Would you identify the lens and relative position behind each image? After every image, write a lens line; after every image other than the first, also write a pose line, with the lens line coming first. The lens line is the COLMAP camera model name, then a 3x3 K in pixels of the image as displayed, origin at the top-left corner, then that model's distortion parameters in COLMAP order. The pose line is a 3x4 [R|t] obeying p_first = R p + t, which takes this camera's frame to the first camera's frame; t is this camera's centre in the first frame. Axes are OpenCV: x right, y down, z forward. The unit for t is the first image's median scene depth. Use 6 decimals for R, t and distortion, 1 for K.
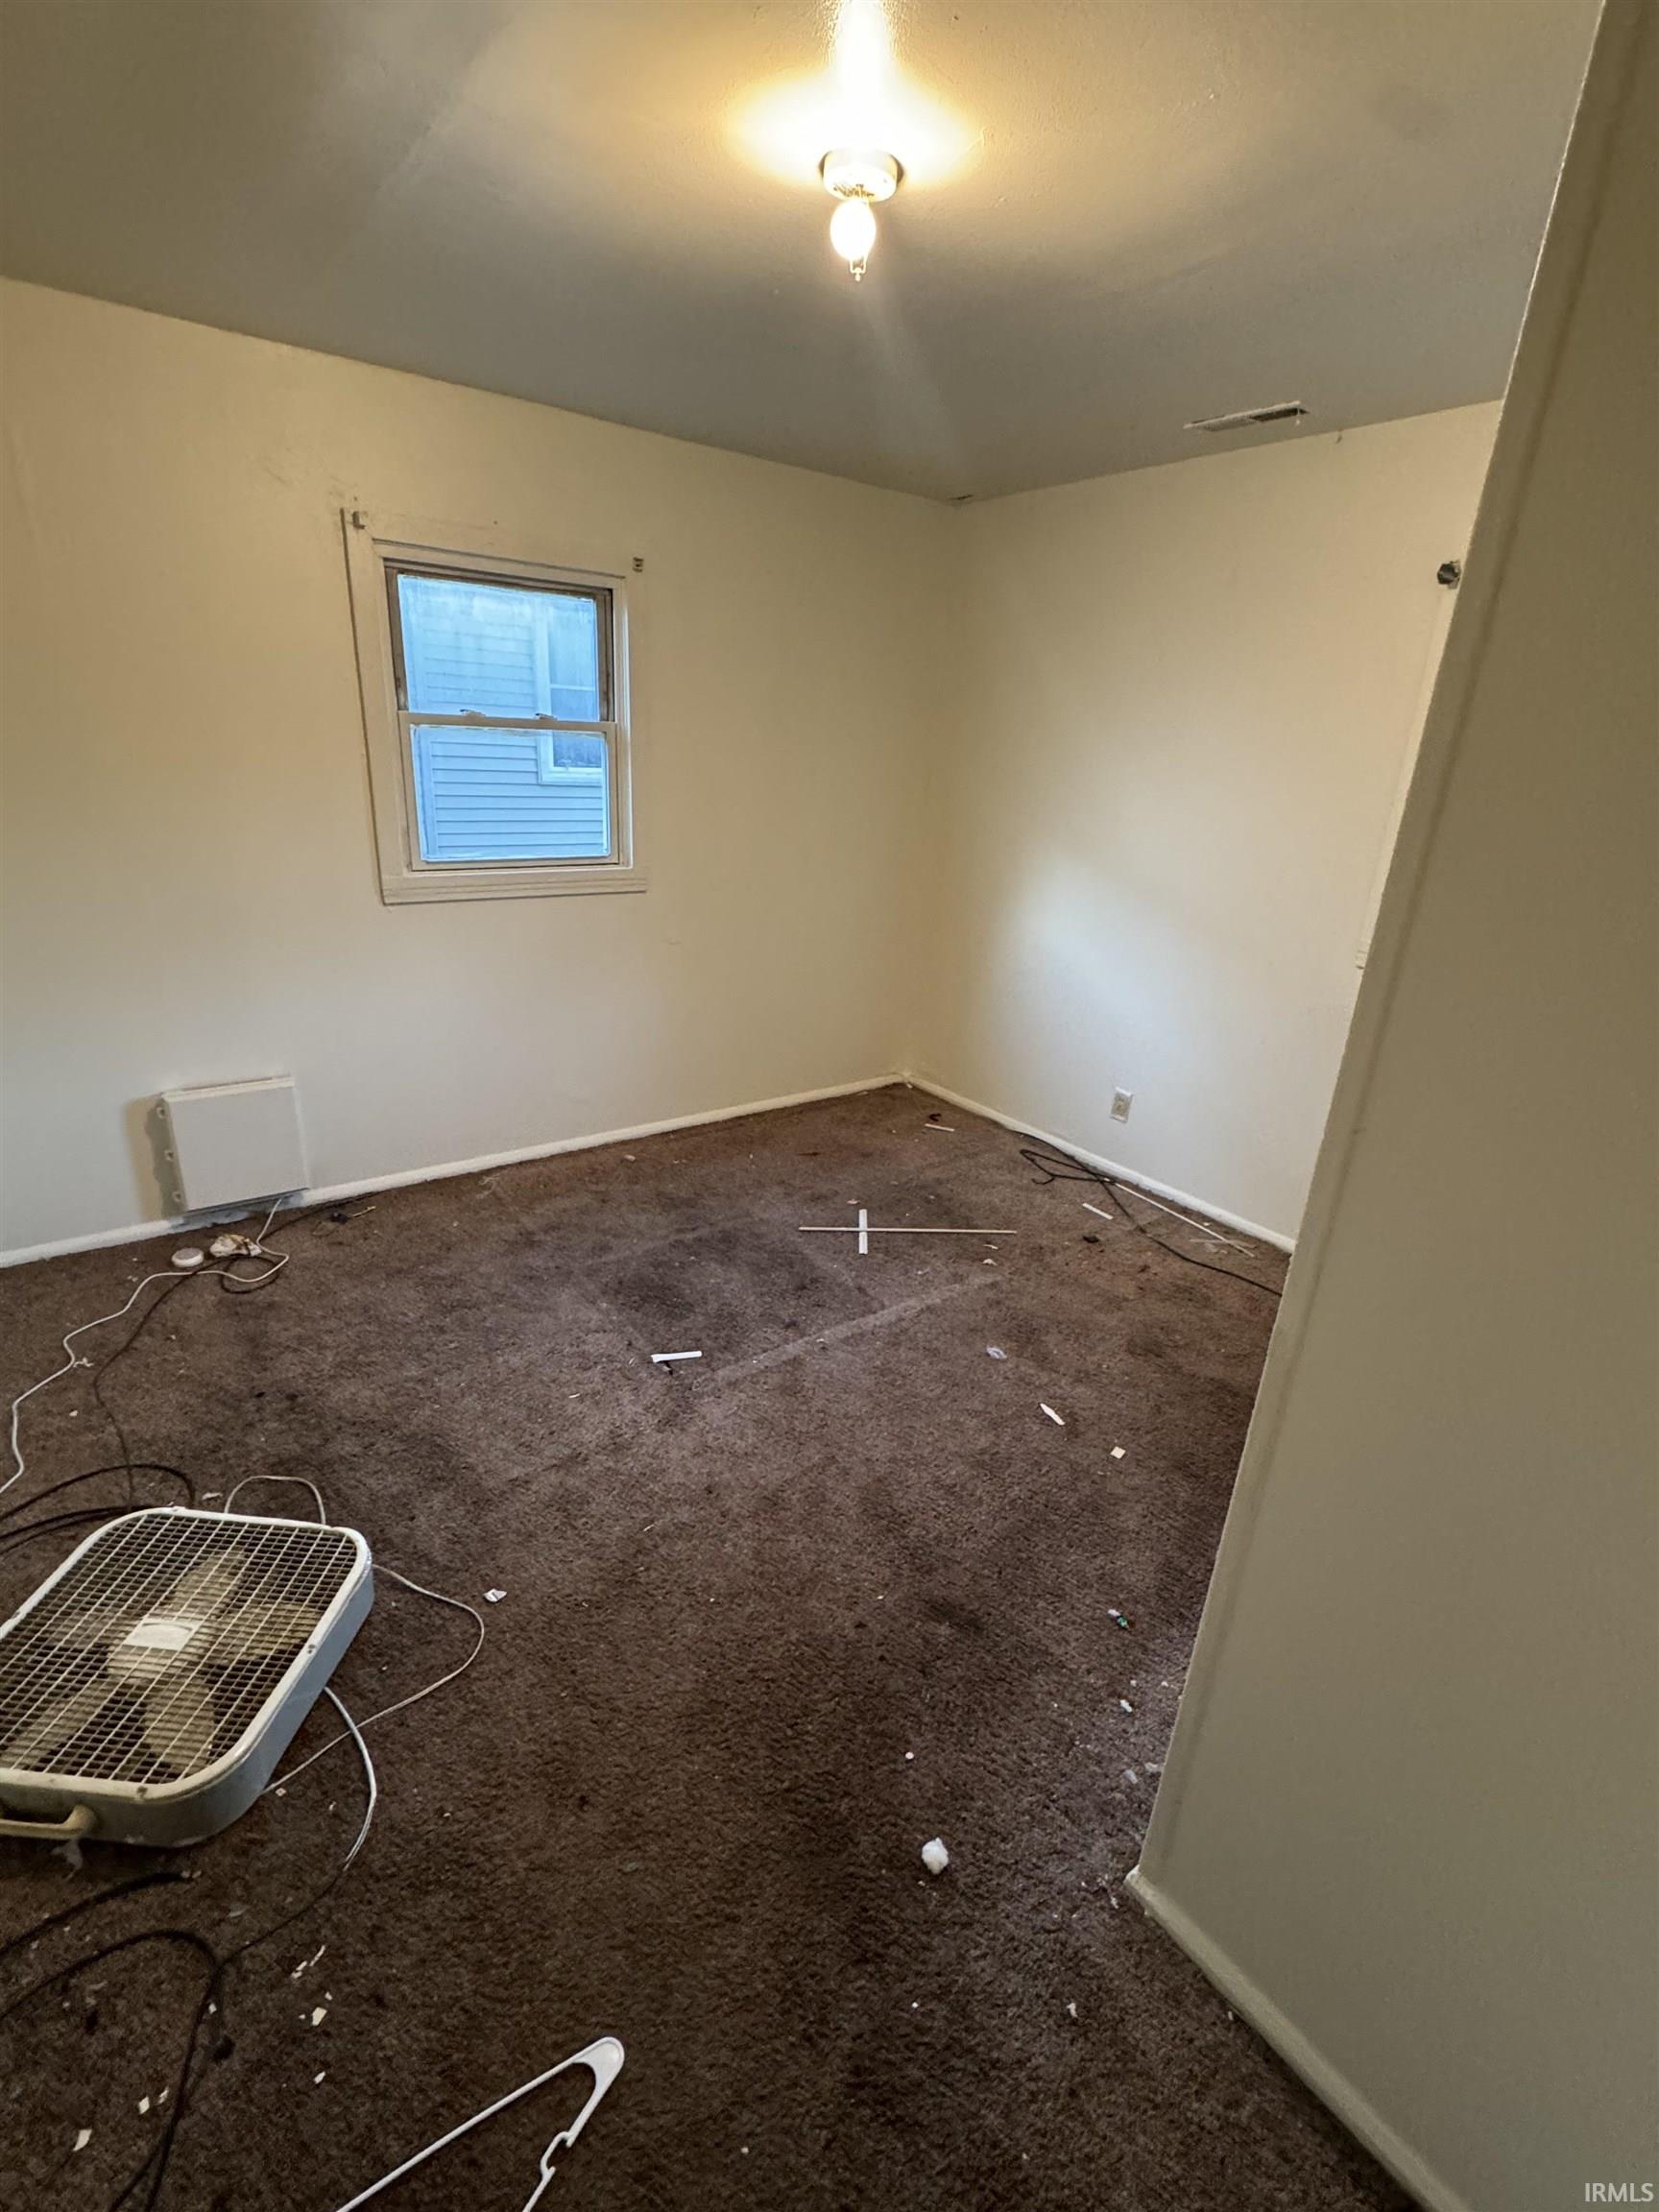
lens RADIAL K [[1015.4, 0, 829.5], [0, 1015.4, 1106.0], [0, 0, 1]] dist [-0.003486, -0.000445]
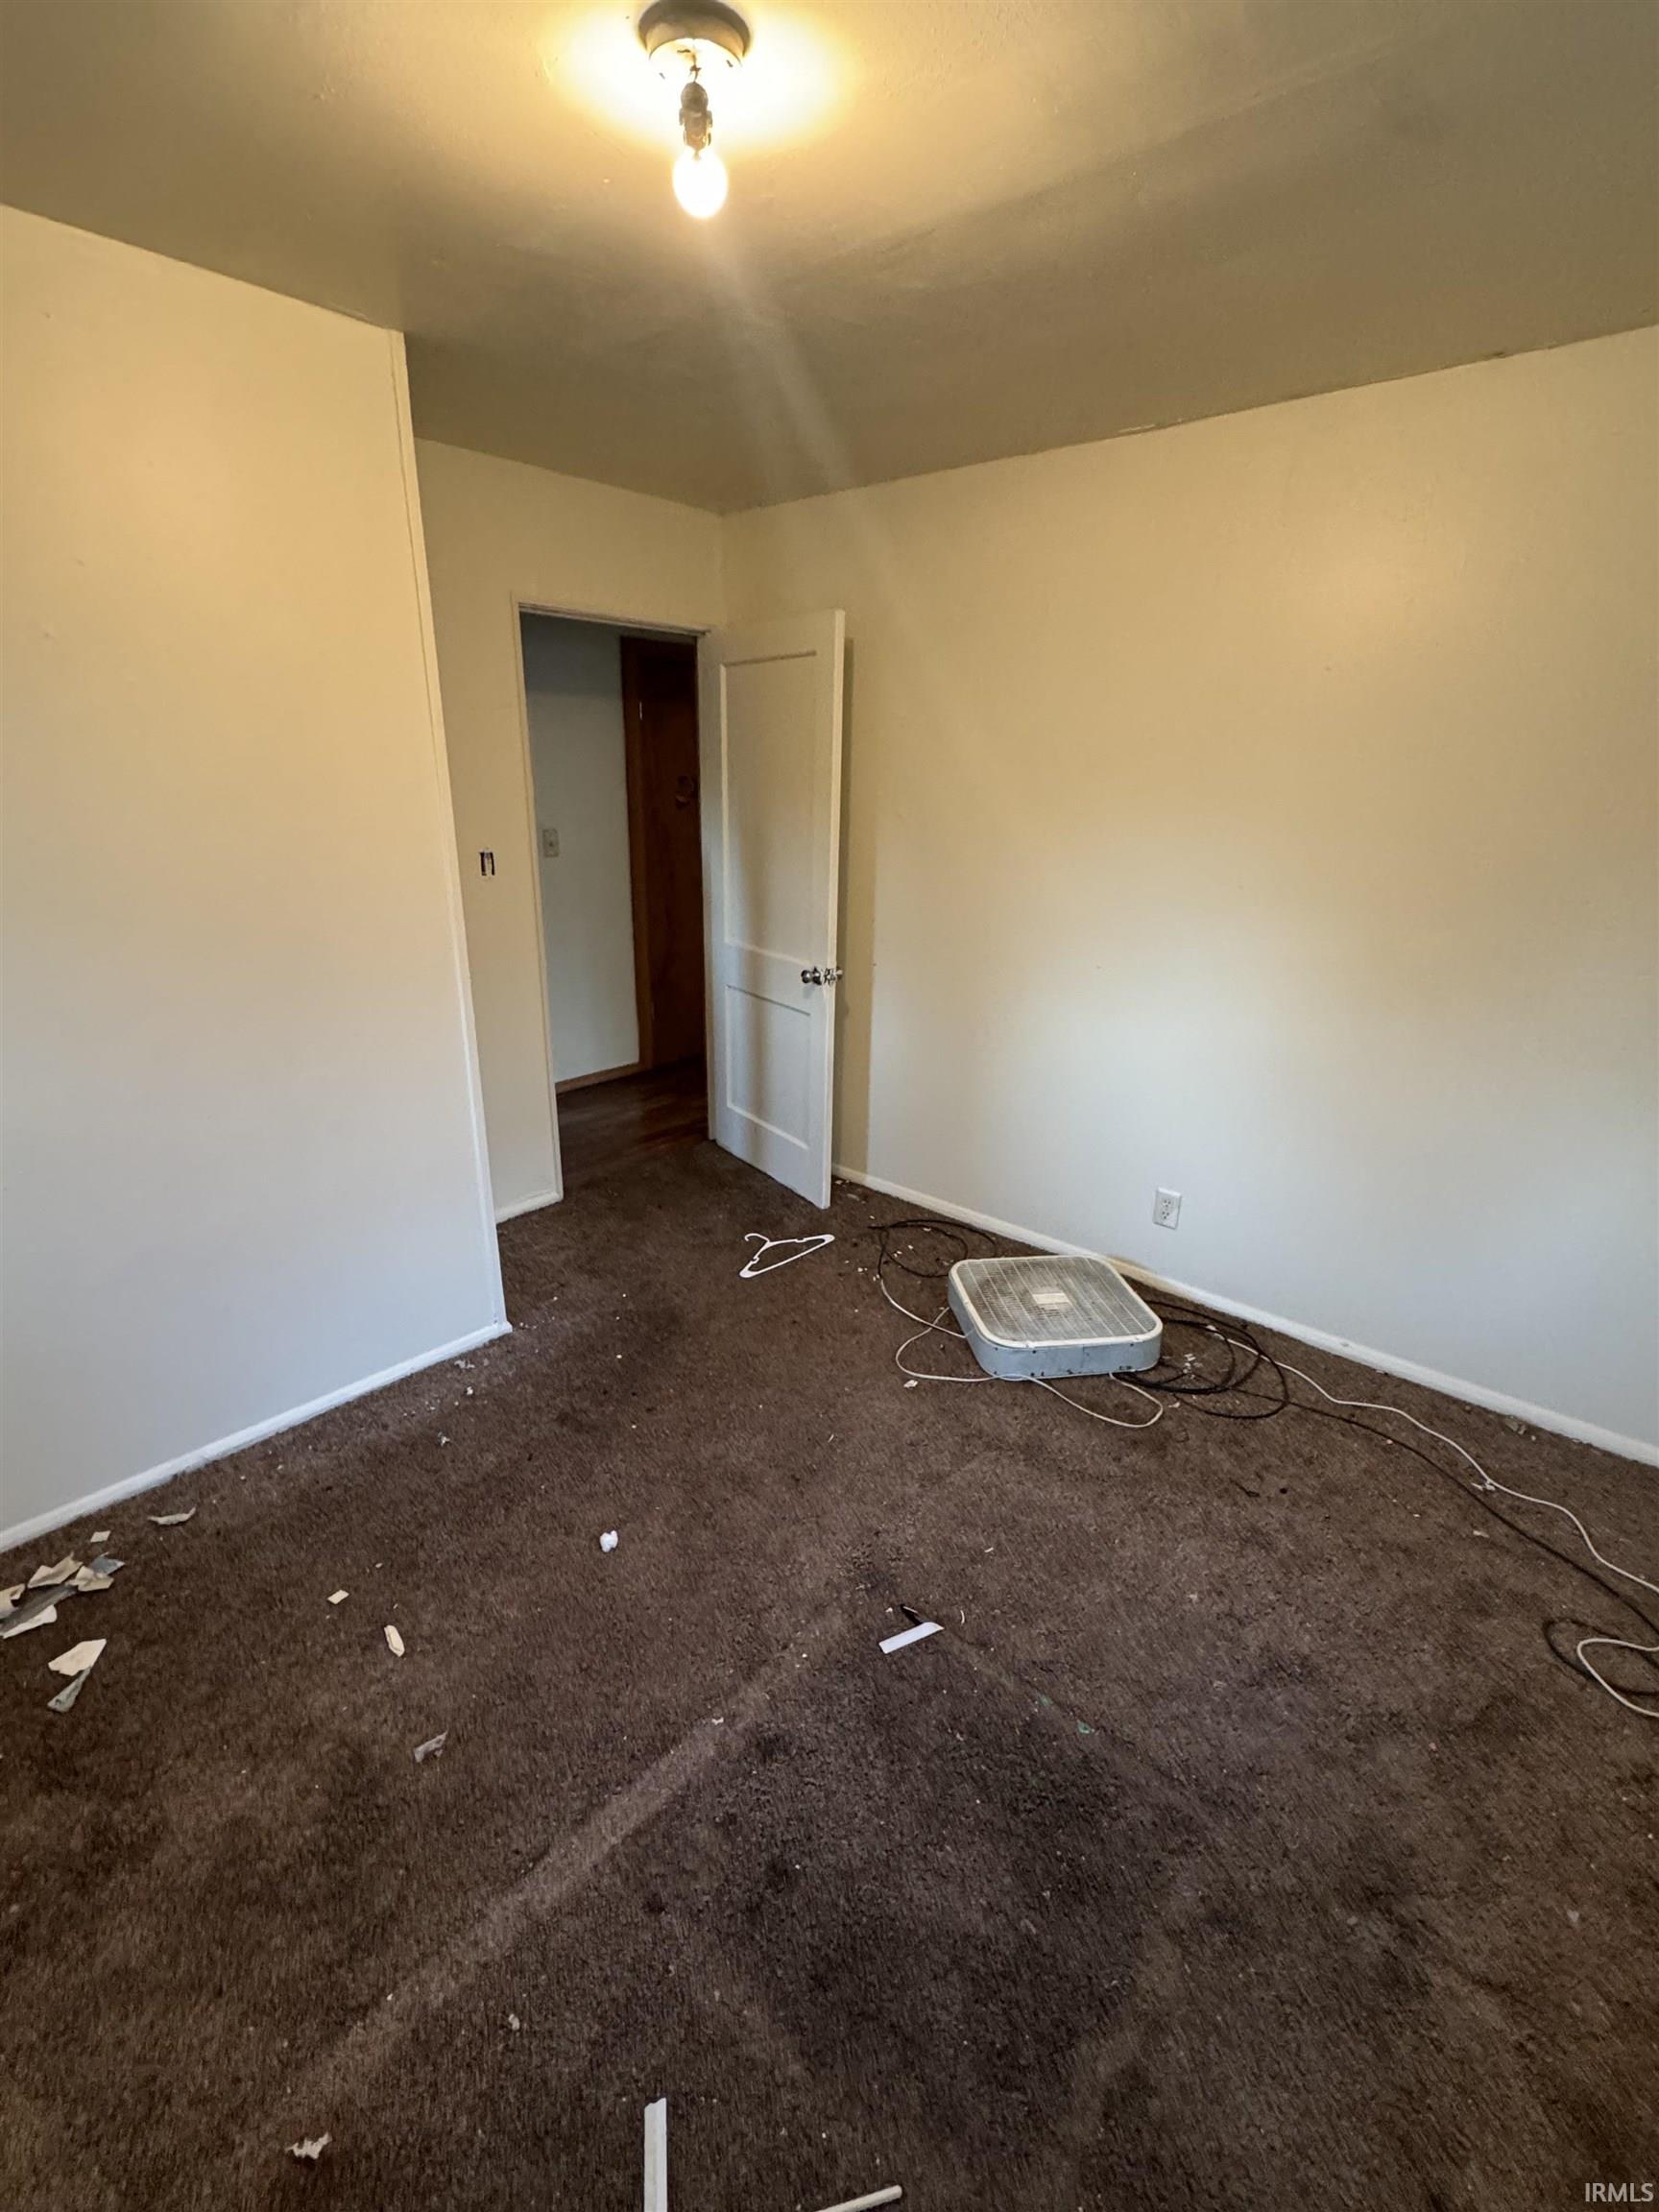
lens RADIAL K [[1015.4, 0, 829.5], [0, 1015.4, 1106.0], [0, 0, 1]] dist [-0.003486, -0.000445]
pose [[-0.977419, -0.002973, -0.211292, 0.056200], [-0.134119, 0.781415, 0.609428, -0.454128], [0.163294, 0.624004, -0.764169, 1.229015]]
